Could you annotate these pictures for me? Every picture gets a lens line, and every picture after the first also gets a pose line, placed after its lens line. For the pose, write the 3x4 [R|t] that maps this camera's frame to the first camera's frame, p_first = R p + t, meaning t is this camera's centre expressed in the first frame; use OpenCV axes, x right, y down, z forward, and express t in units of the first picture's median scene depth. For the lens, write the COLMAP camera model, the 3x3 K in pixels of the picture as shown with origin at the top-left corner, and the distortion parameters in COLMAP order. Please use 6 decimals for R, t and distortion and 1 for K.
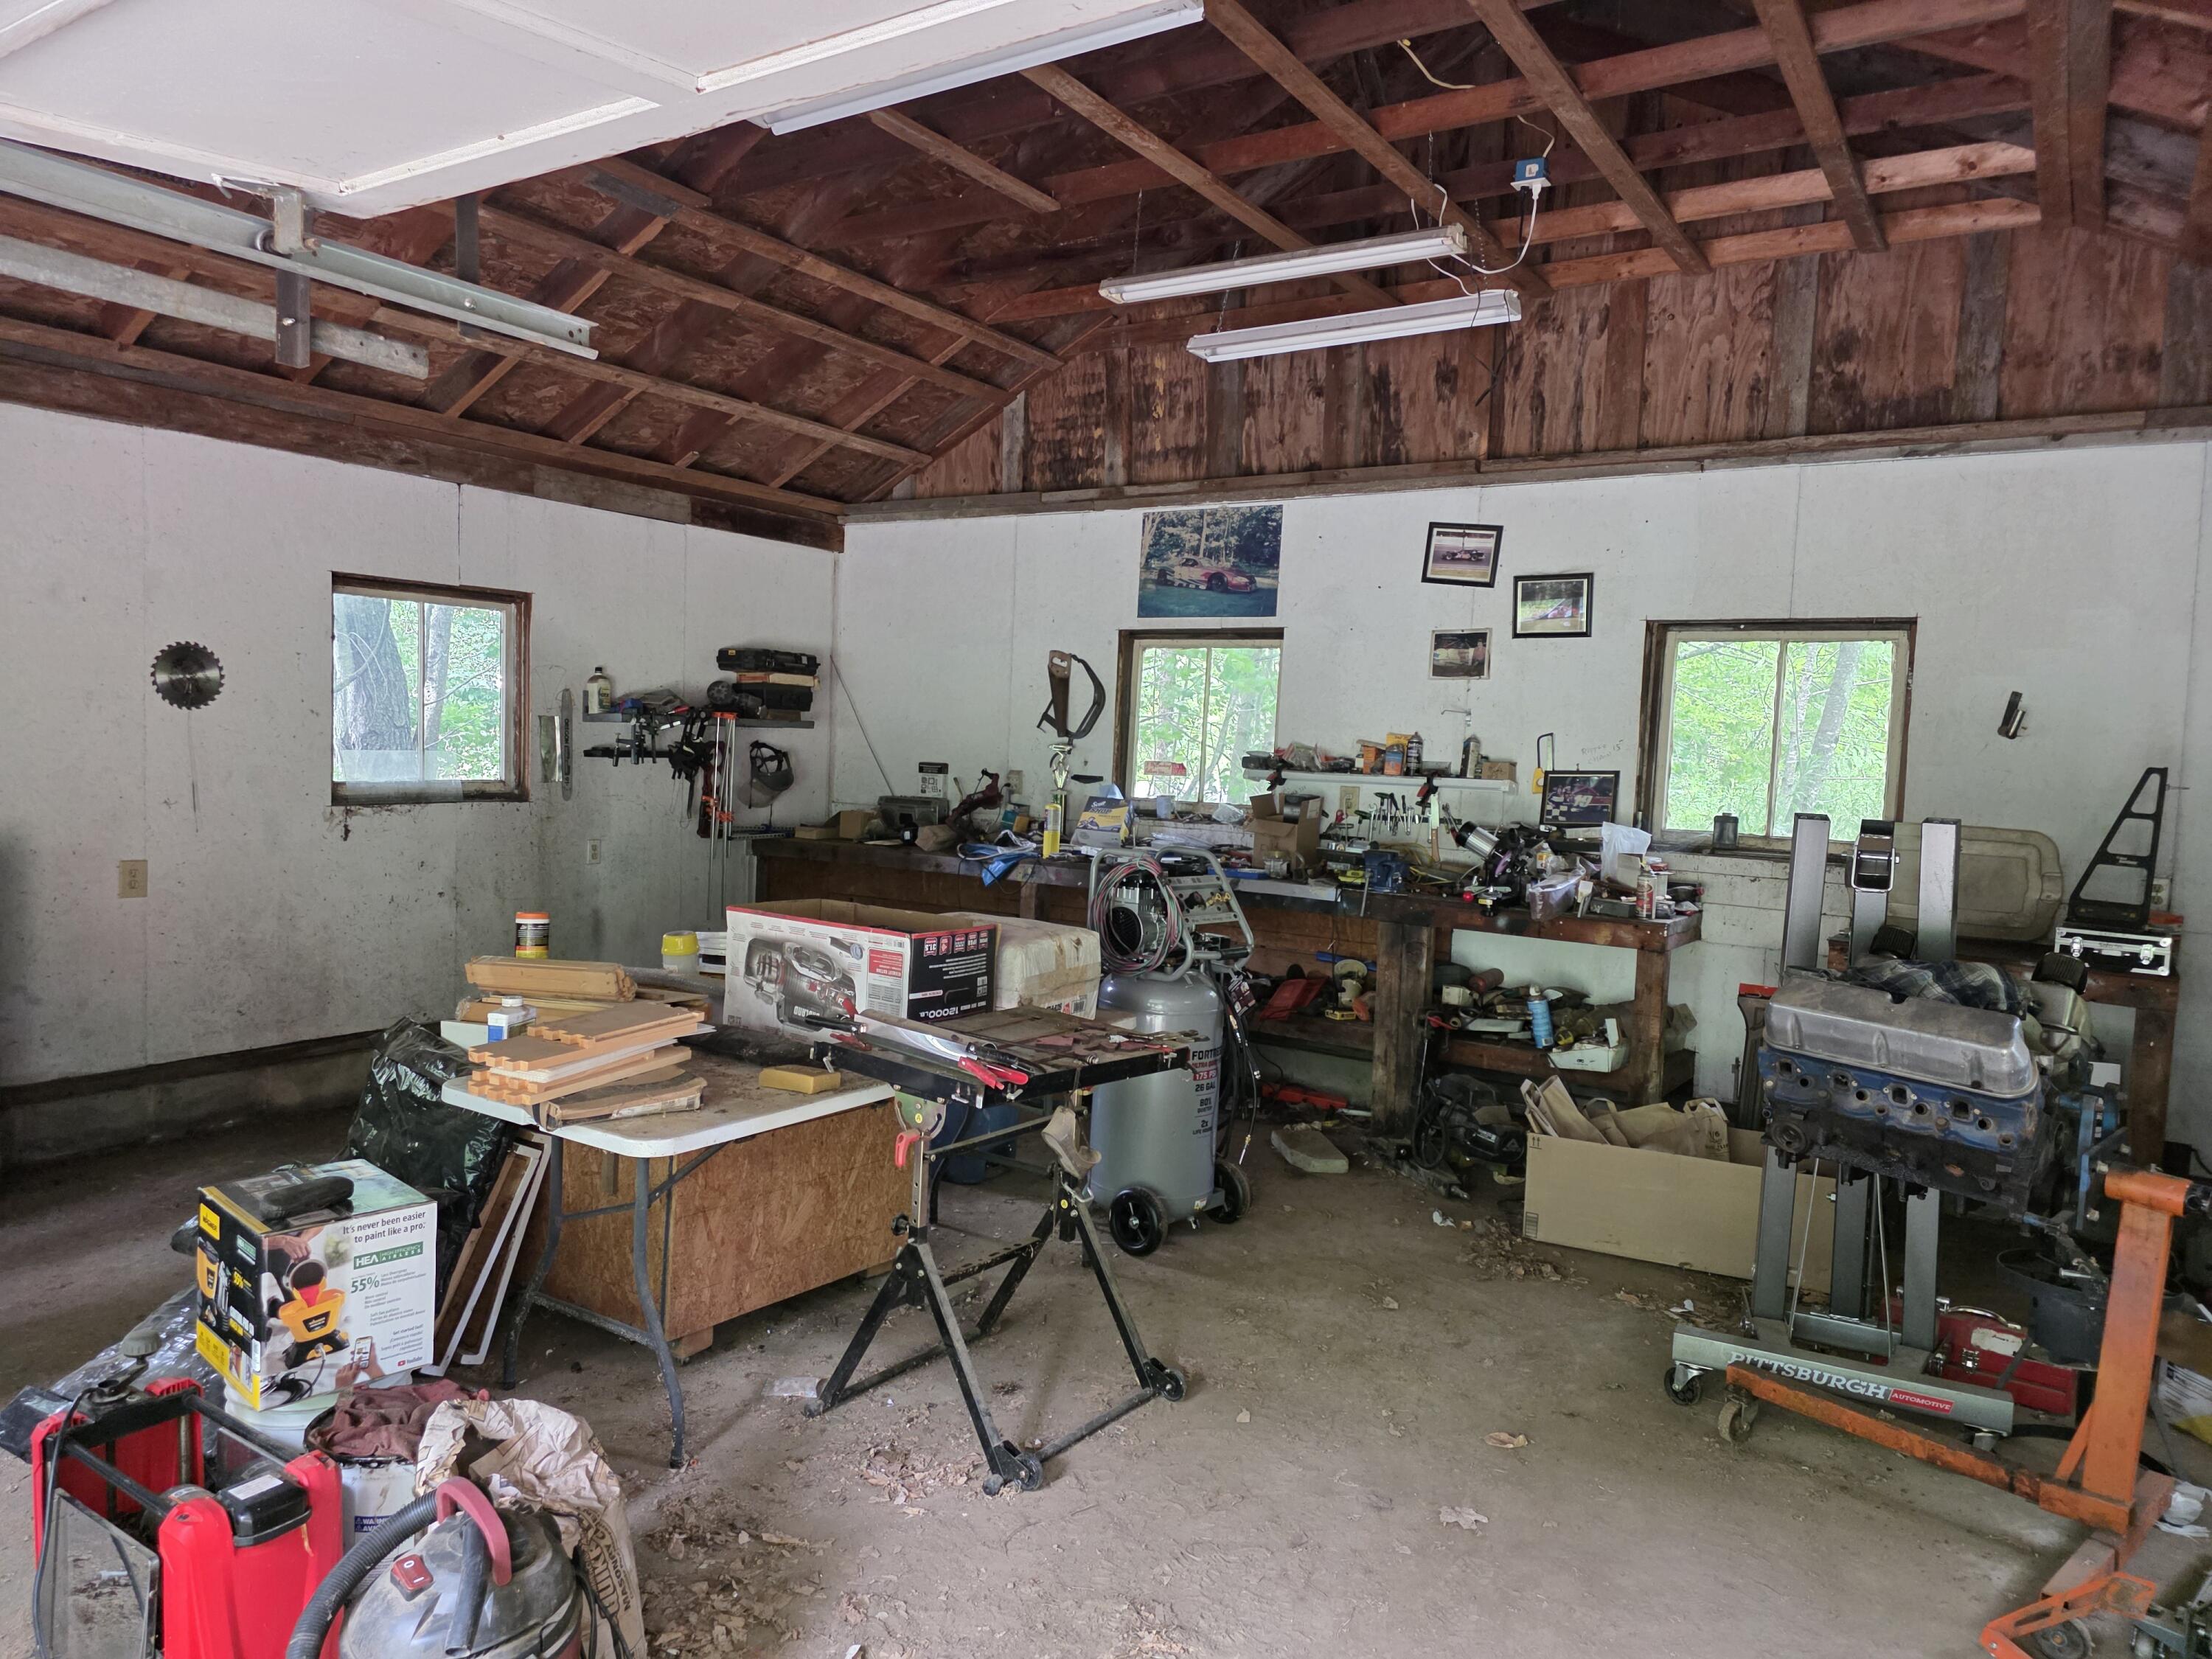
lens RADIAL K [[1465.7, 0, 1106.0], [0, 1465.7, 829.5], [0, 0, 1]] dist [0.083827, -0.084960]
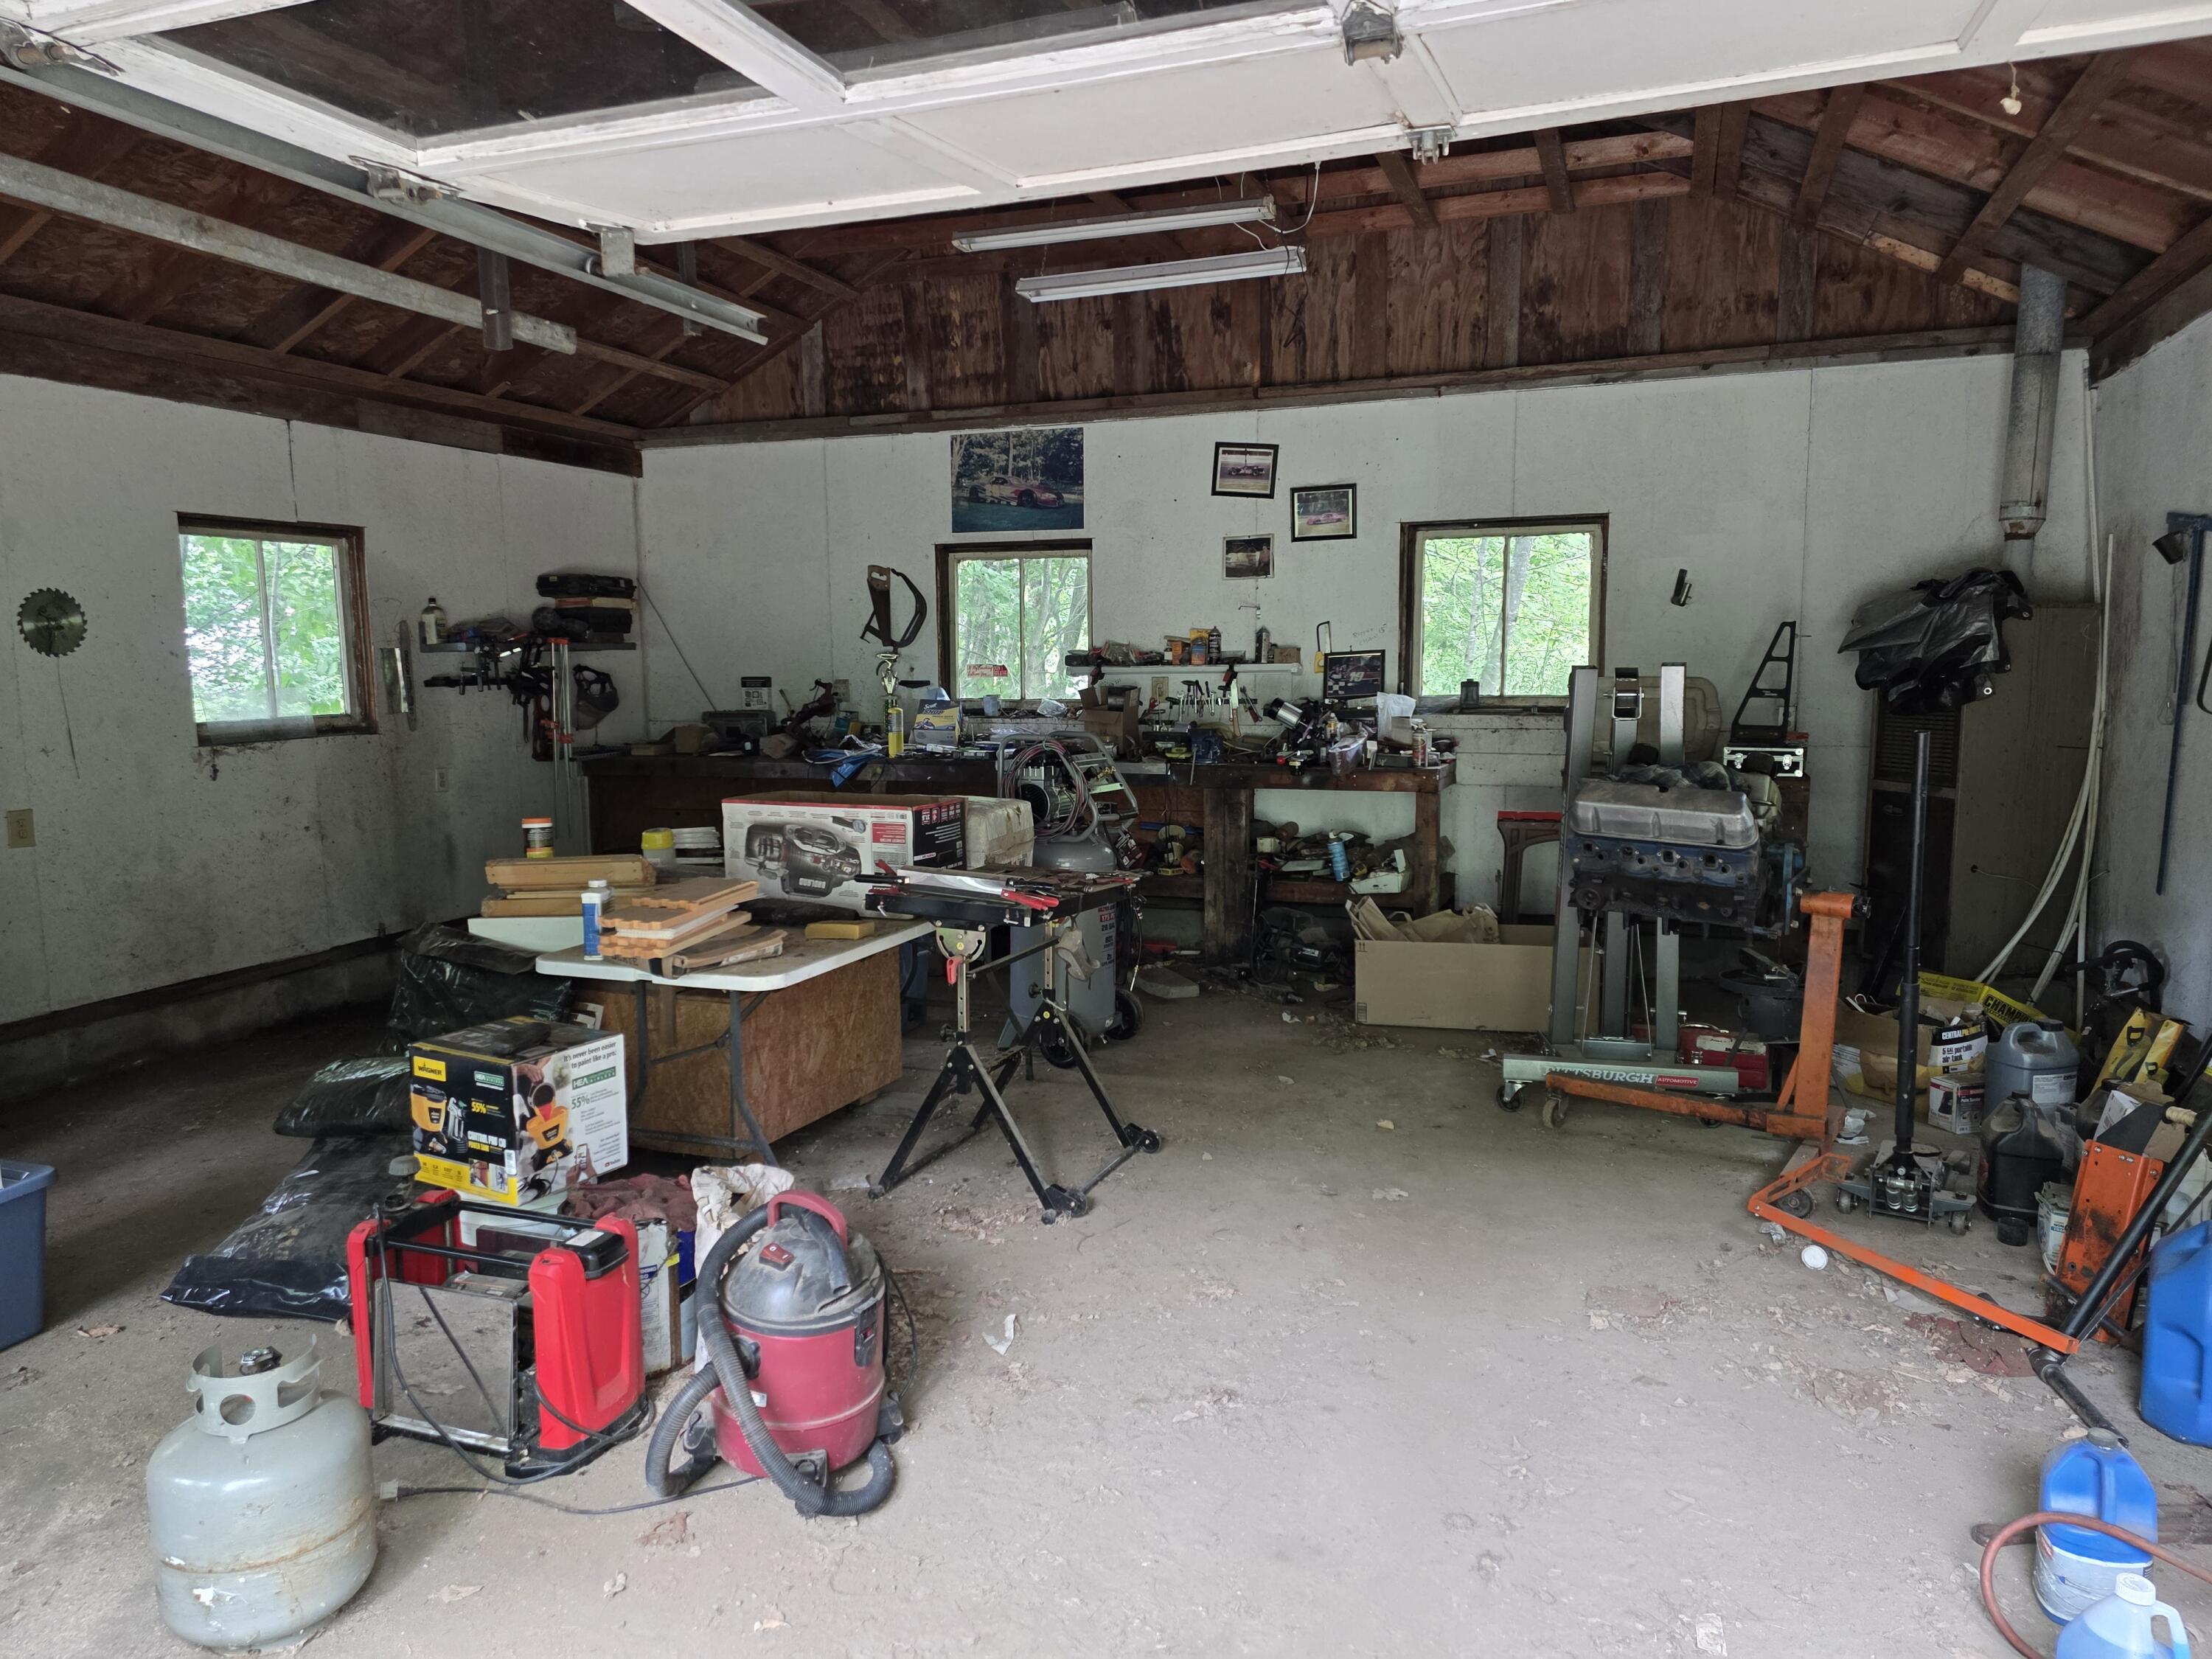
lens RADIAL K [[1462.7, 0, 1106.0], [0, 1462.7, 829.5], [0, 0, 1]] dist [0.110175, -0.136159]
pose [[0.973052, -0.076951, 0.217365, -0.156872], [0.063865, 0.995733, 0.066612, 0.012922], [-0.221564, -0.050935, 0.973815, -0.135937]]
